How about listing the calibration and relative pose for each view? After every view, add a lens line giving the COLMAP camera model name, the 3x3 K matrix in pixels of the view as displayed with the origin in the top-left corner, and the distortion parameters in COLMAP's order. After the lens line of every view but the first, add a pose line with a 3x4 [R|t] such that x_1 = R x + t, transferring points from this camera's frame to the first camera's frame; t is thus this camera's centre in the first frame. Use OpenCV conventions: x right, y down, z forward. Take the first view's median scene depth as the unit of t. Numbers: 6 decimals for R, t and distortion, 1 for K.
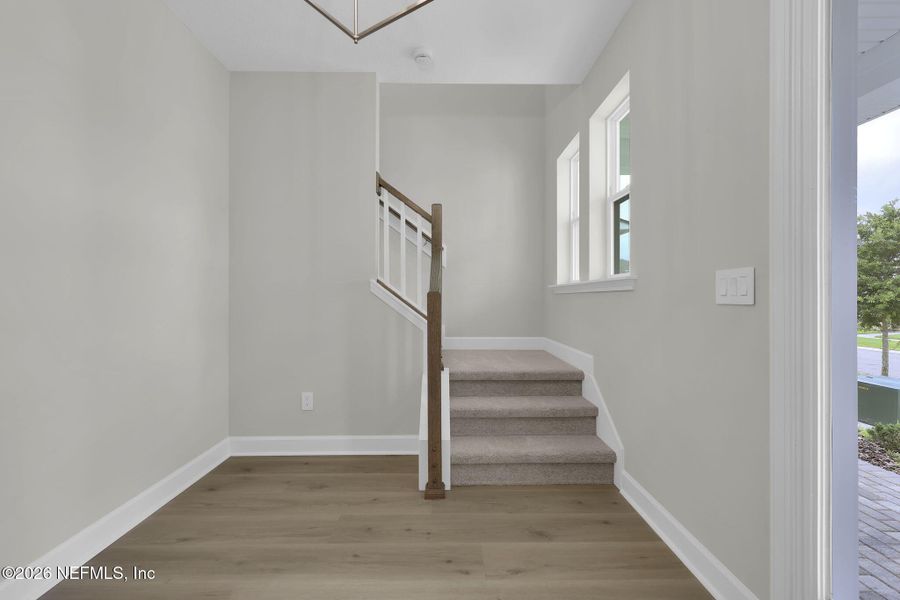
lens RADIAL K [[373.5, 0, 448.4], [0, 373.5, 297.8], [0, 0, 1]] dist [0.000500, -0.000008]
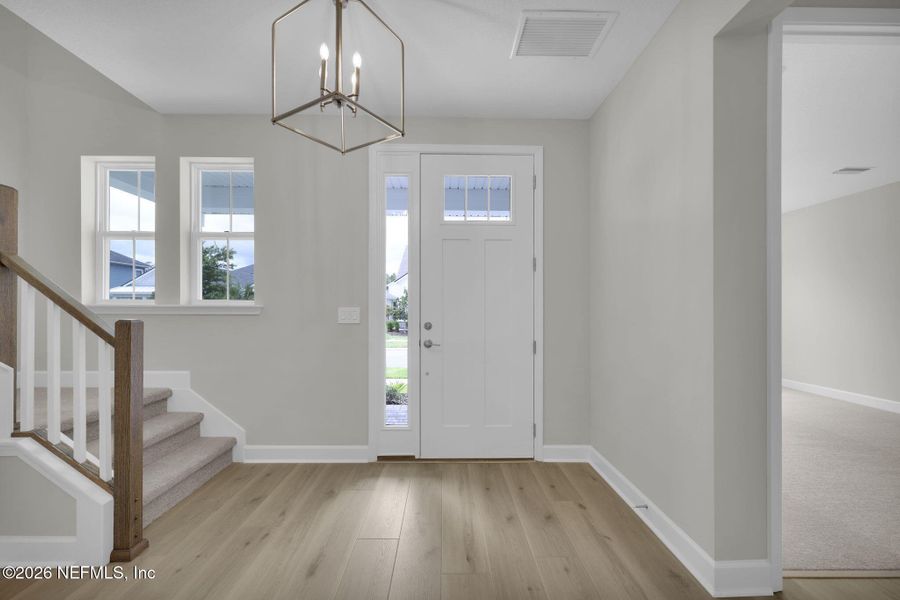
lens RADIAL K [[369.3, 0, 452.0], [0, 369.3, 291.7], [0, 0, 1]] dist [0.000623, 0.000095]
pose [[-0.016431, 0.049973, 0.998615, -1.012978], [-0.002414, 0.998745, -0.050019, -0.042836], [-0.999862, -0.003232, -0.016290, 0.289810]]
